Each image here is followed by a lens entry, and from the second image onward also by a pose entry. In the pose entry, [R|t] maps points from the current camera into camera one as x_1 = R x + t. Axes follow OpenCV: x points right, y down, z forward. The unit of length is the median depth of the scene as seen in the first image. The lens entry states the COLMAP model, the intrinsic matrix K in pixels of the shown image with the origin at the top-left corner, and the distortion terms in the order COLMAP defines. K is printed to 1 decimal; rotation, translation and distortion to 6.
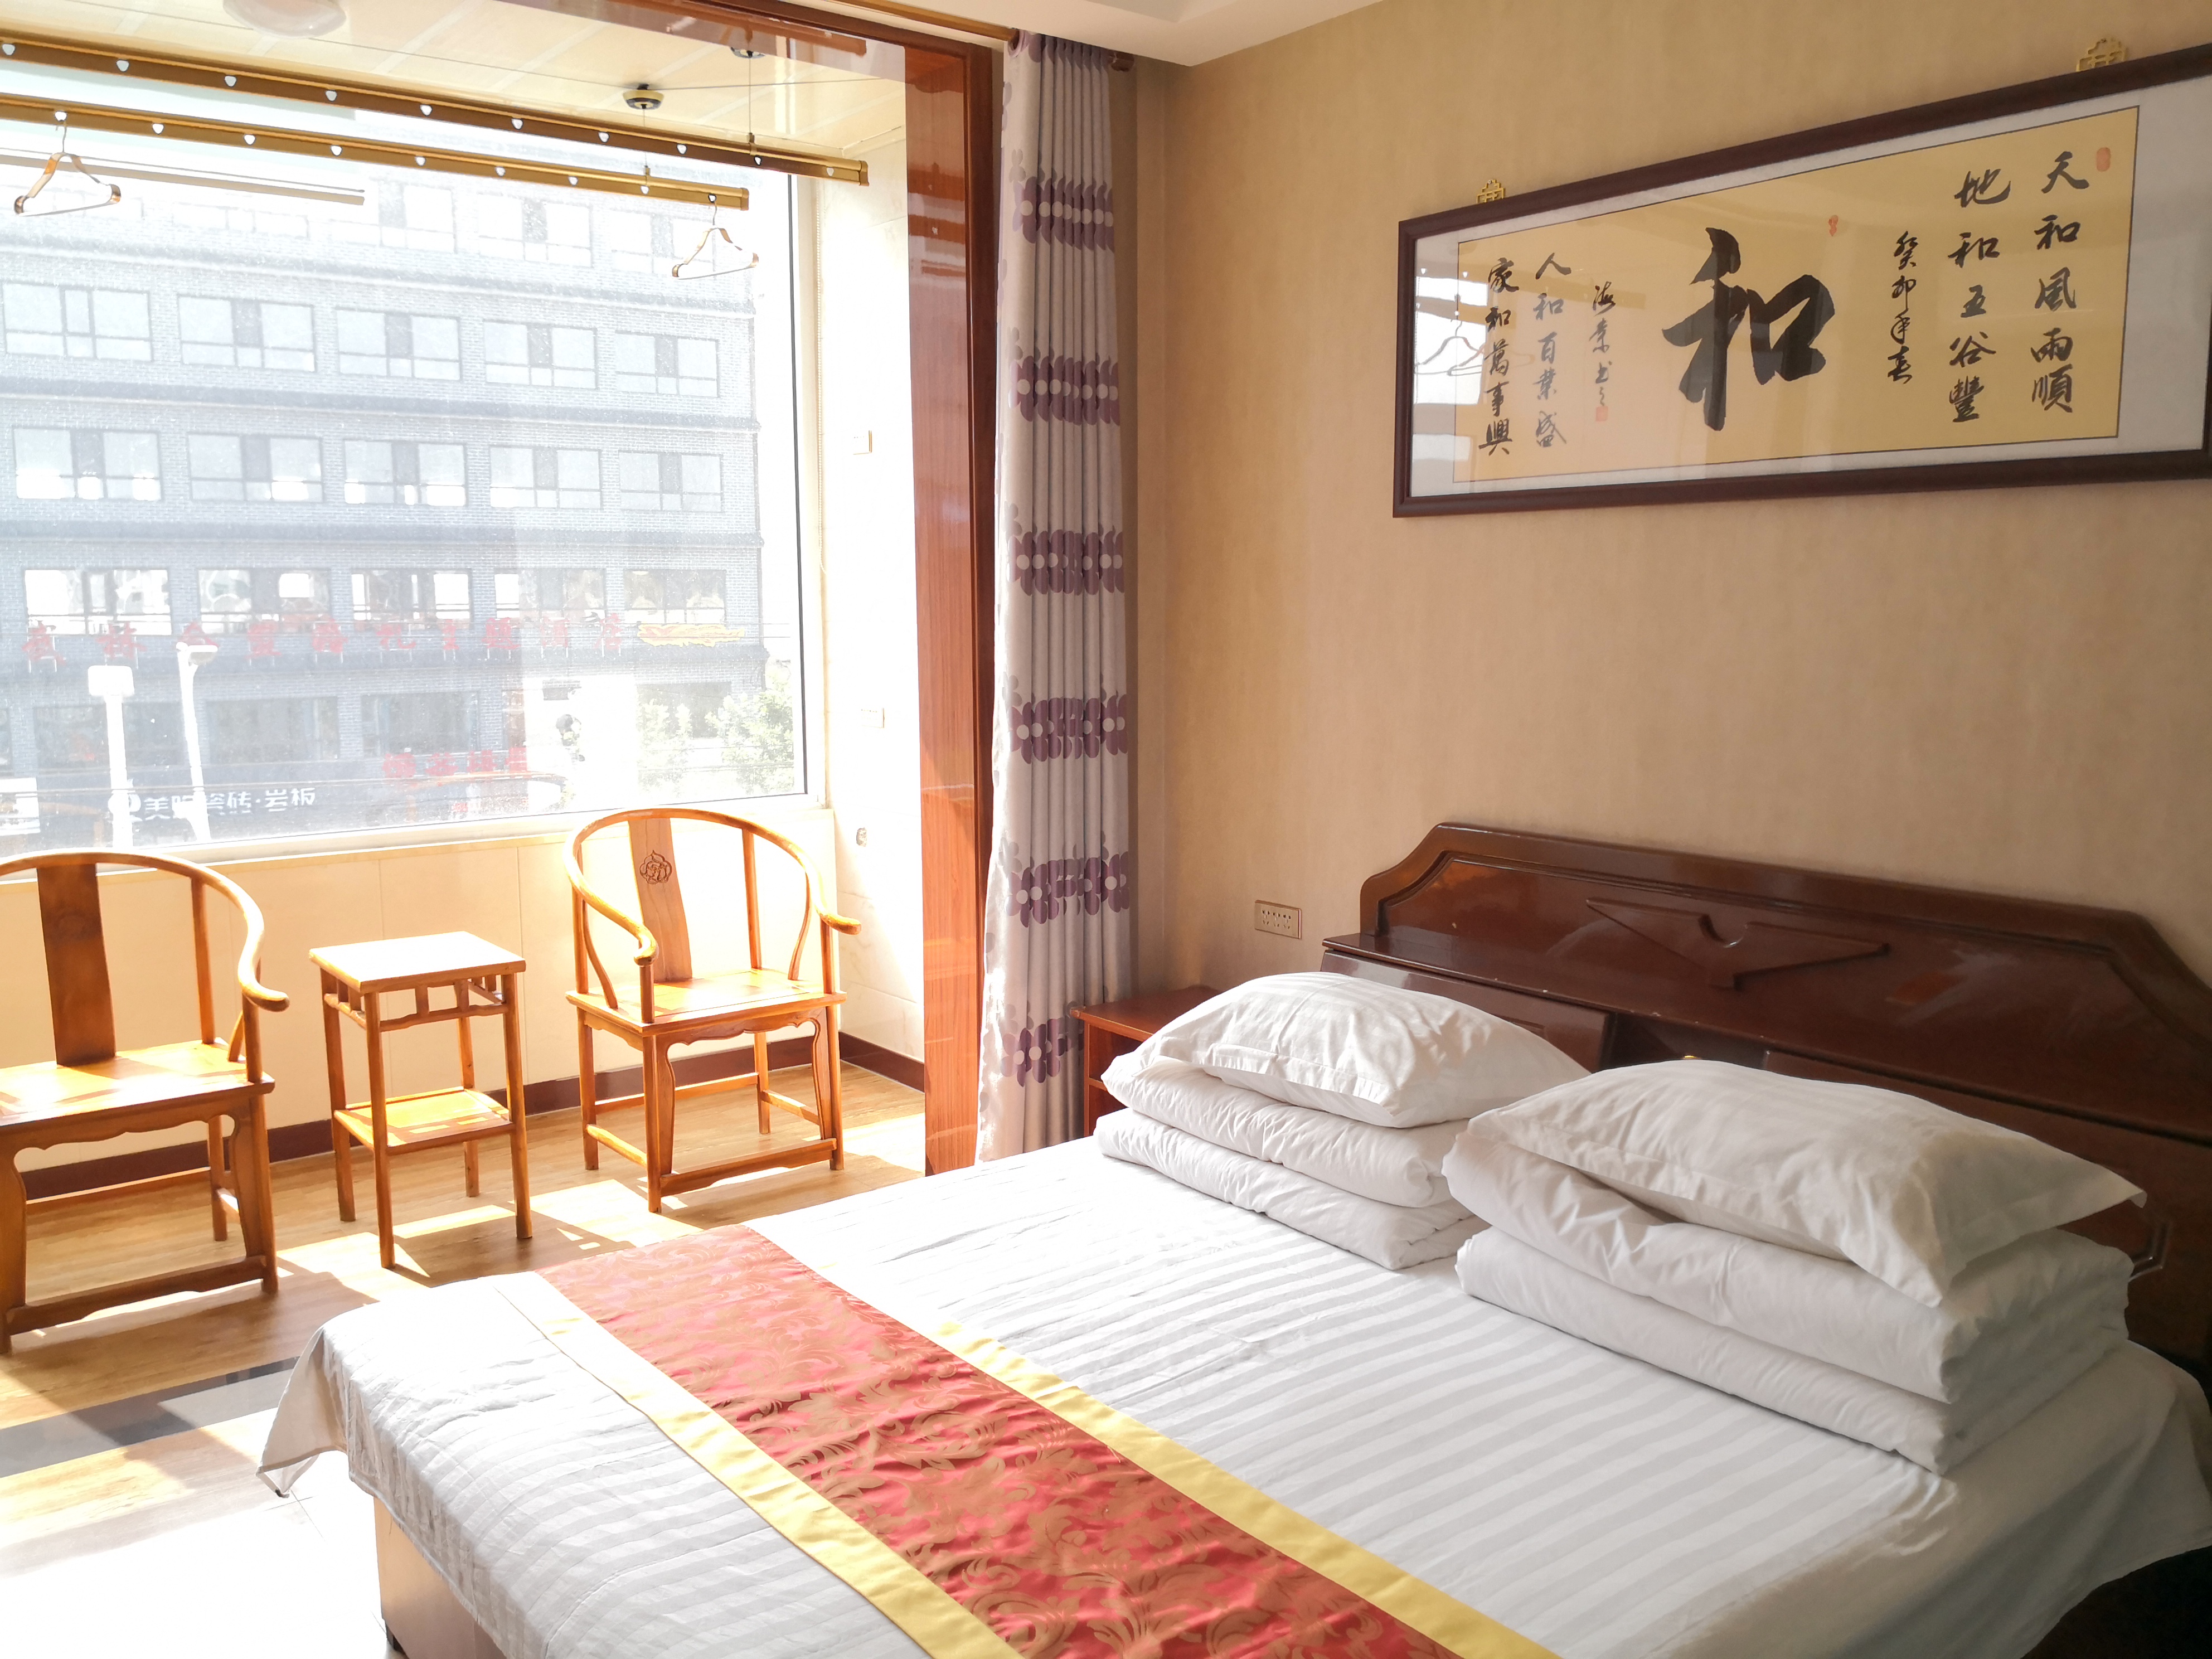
lens RADIAL K [[1806.3, 0, 1108.6], [0, 1806.3, 840.4], [0, 0, 1]] dist [0.034986, -0.072302]
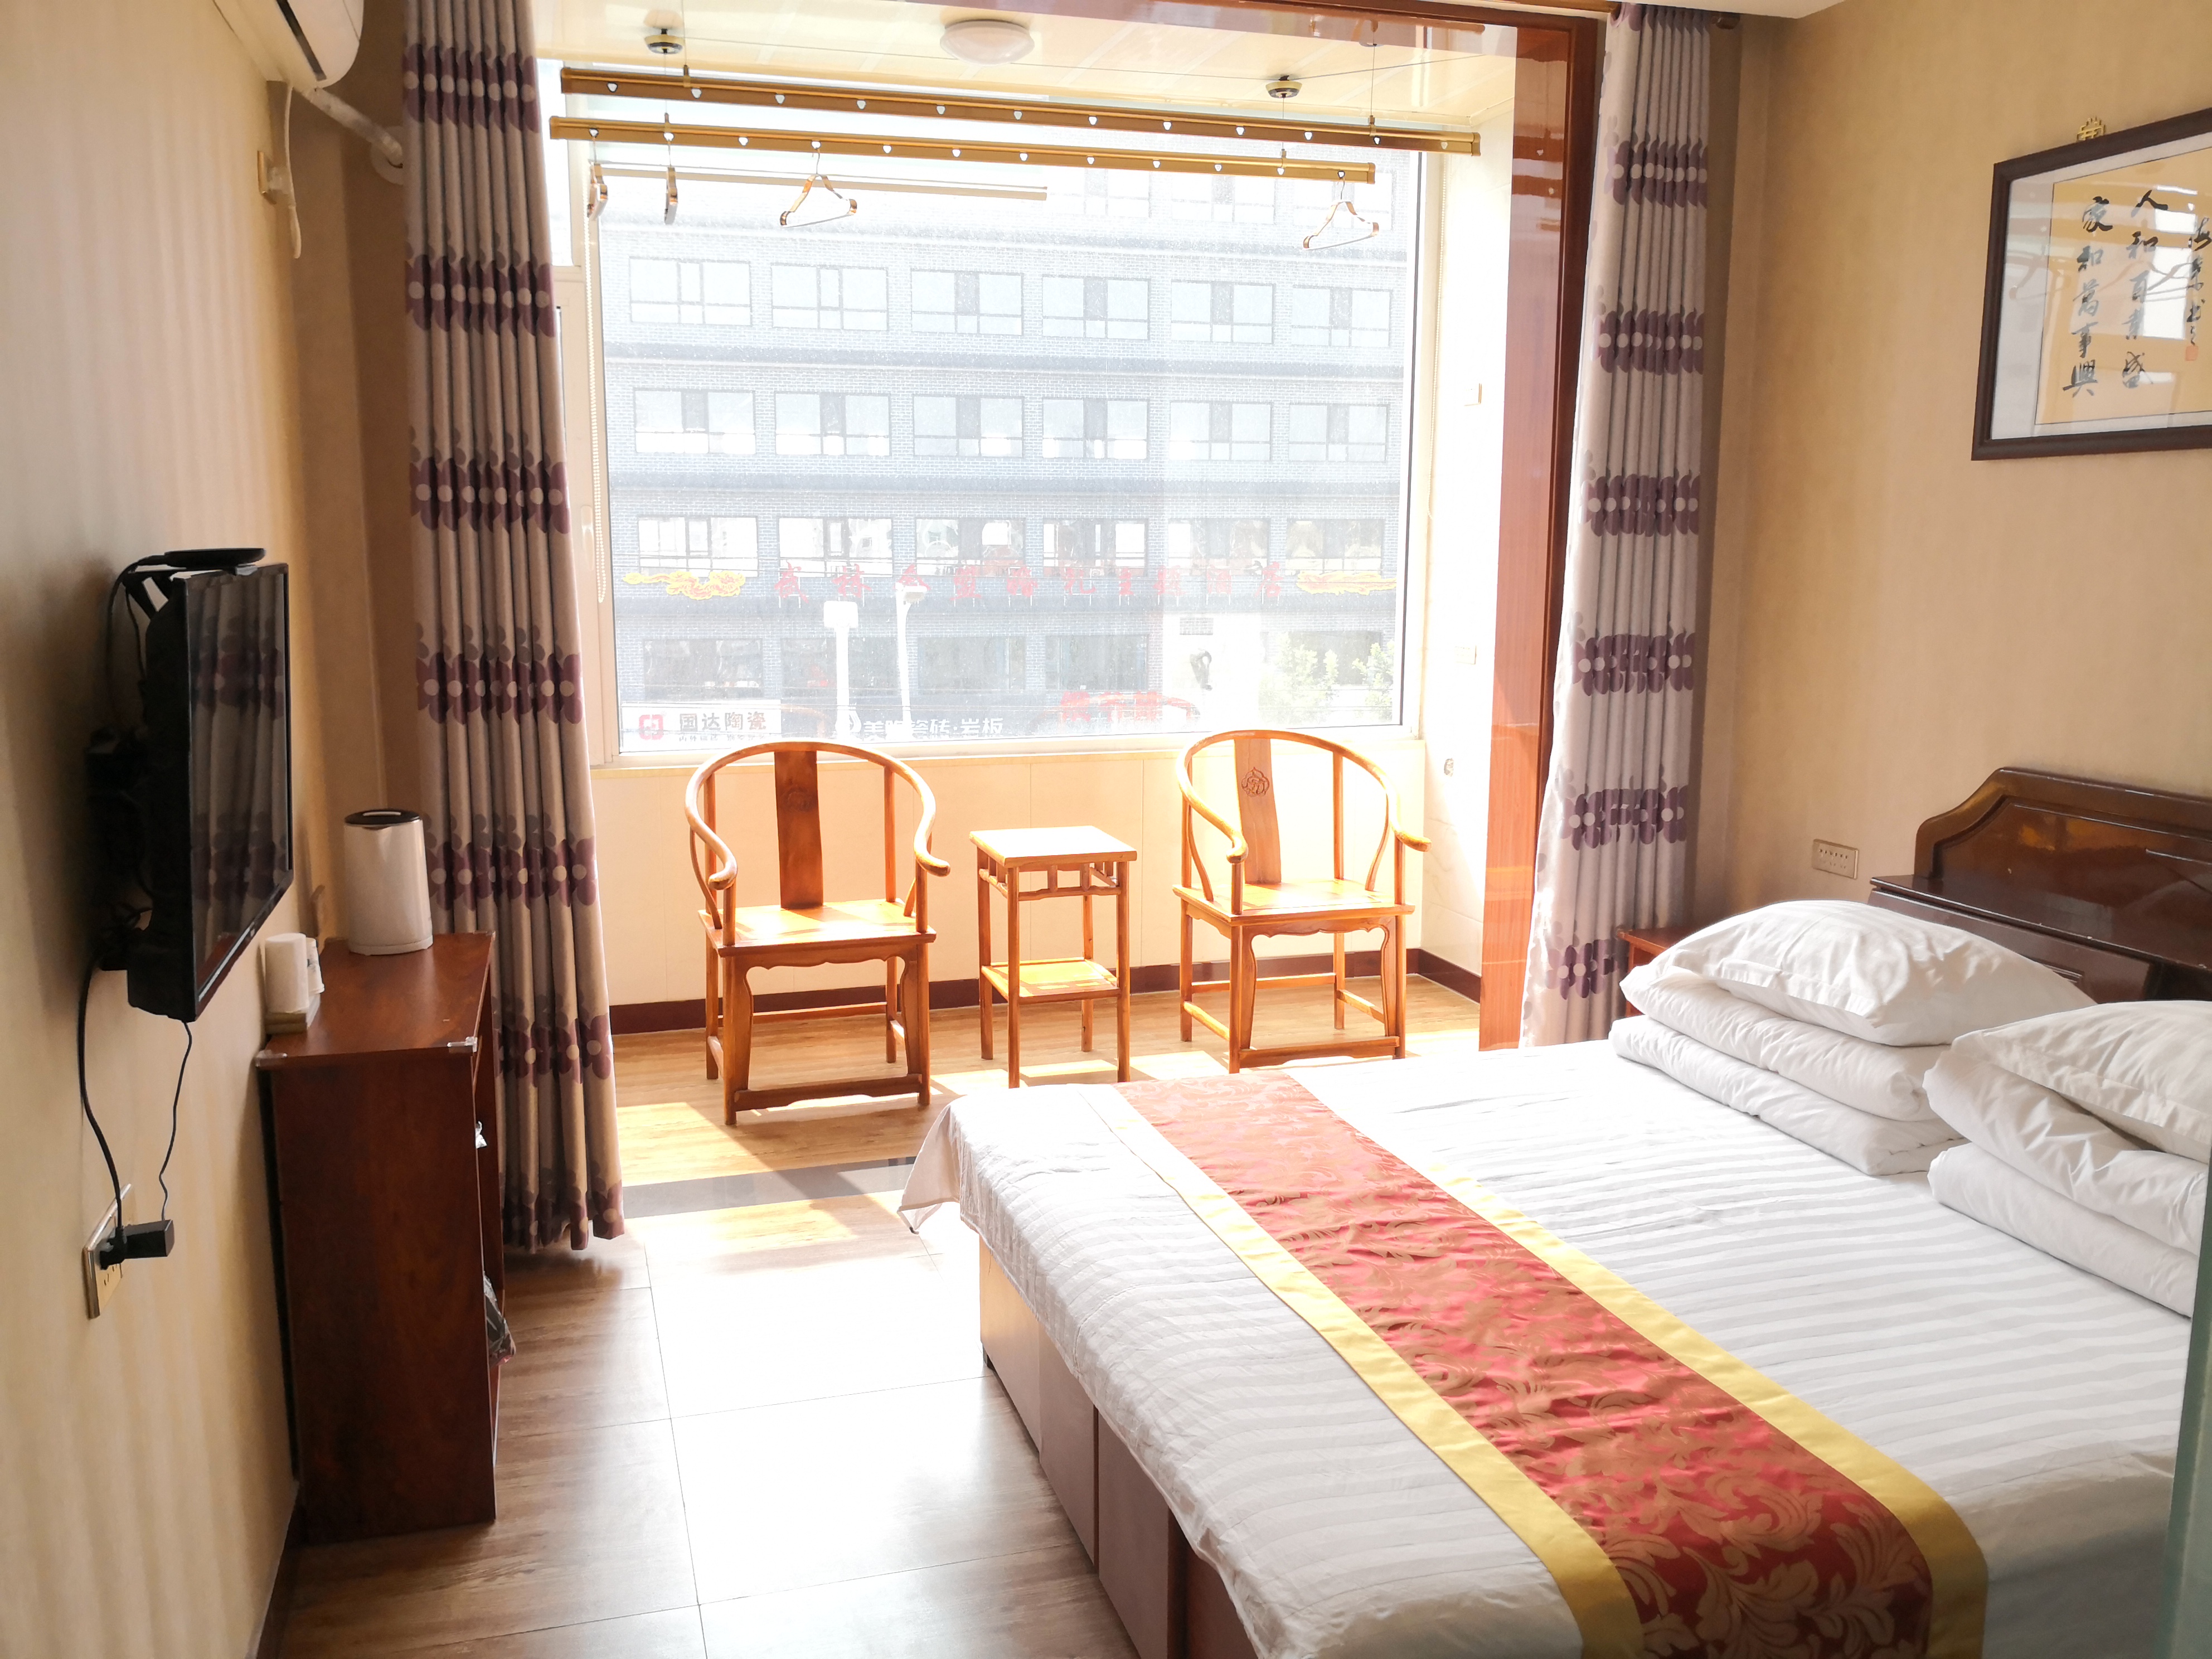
lens RADIAL K [[1806.3, 0, 1102.2], [0, 1806.3, 830.4], [0, 0, 1]] dist [0.034986, -0.072302]
pose [[0.935582, 0.060931, -0.347814, 0.062318], [-0.053279, 0.998082, 0.031530, 0.017850], [0.349068, -0.010967, 0.937033, -0.098385]]
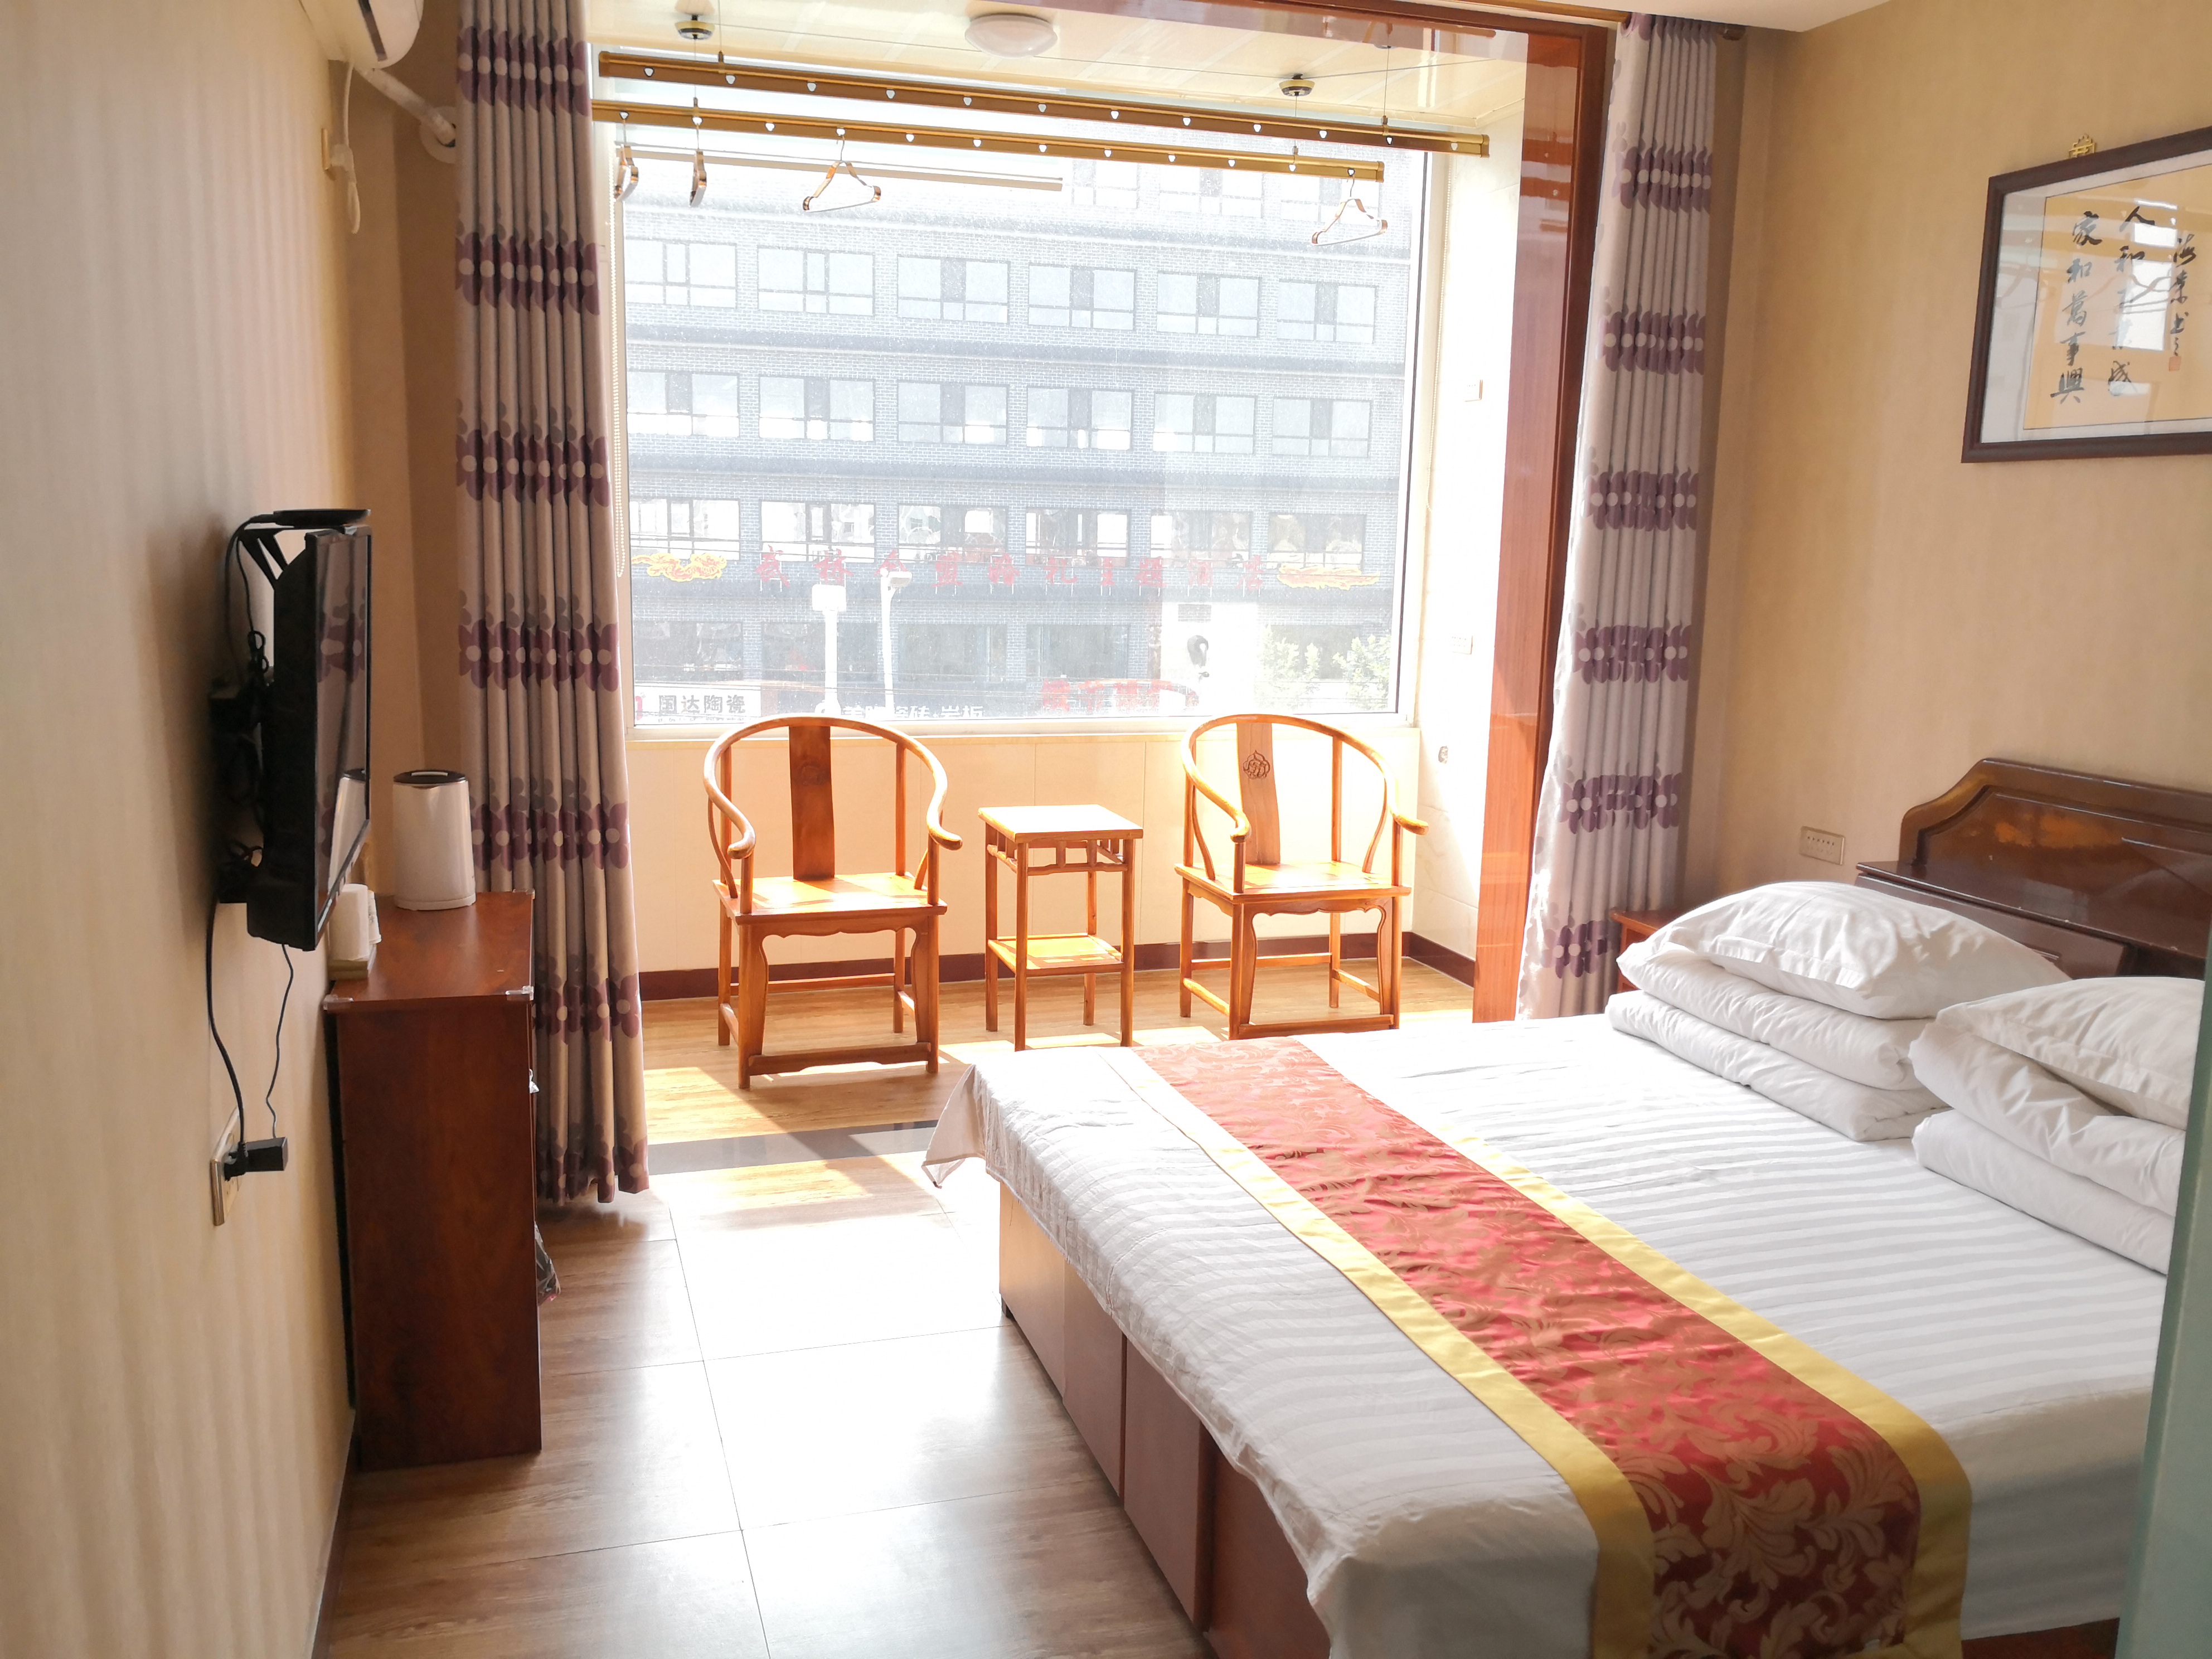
lens RADIAL K [[1806.3, 0, 1105.7], [0, 1806.3, 830.2], [0, 0, 1]] dist [0.034986, -0.072302]
pose [[0.939734, 0.078363, -0.332804, 0.052867], [-0.070536, 0.996875, 0.035555, 0.026891], [0.334550, -0.009938, 0.942326, -0.134181]]
